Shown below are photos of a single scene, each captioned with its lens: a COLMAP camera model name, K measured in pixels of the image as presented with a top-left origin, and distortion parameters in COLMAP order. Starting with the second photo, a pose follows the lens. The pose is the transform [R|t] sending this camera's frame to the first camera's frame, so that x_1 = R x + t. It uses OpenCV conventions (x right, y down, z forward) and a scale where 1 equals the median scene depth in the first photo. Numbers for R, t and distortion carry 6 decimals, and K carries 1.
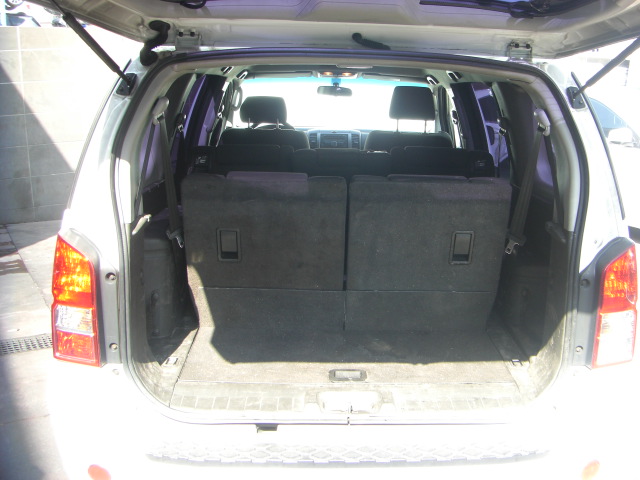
lens RADIAL K [[715.1, 0, 322.9], [0, 715.1, 242.3], [0, 0, 1]] dist [-0.128900, 0.000000]
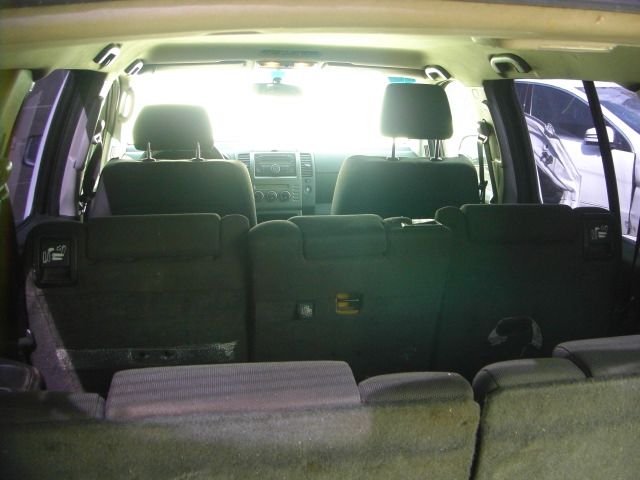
lens RADIAL K [[715.1, 0, 318.7], [0, 715.1, 235.1], [0, 0, 1]] dist [-0.128900, 0.000000]
pose [[0.989537, -0.039094, 0.138884, -0.049665], [0.038488, 0.999234, 0.007045, -0.097294], [-0.139053, -0.001626, 0.990284, 0.406383]]
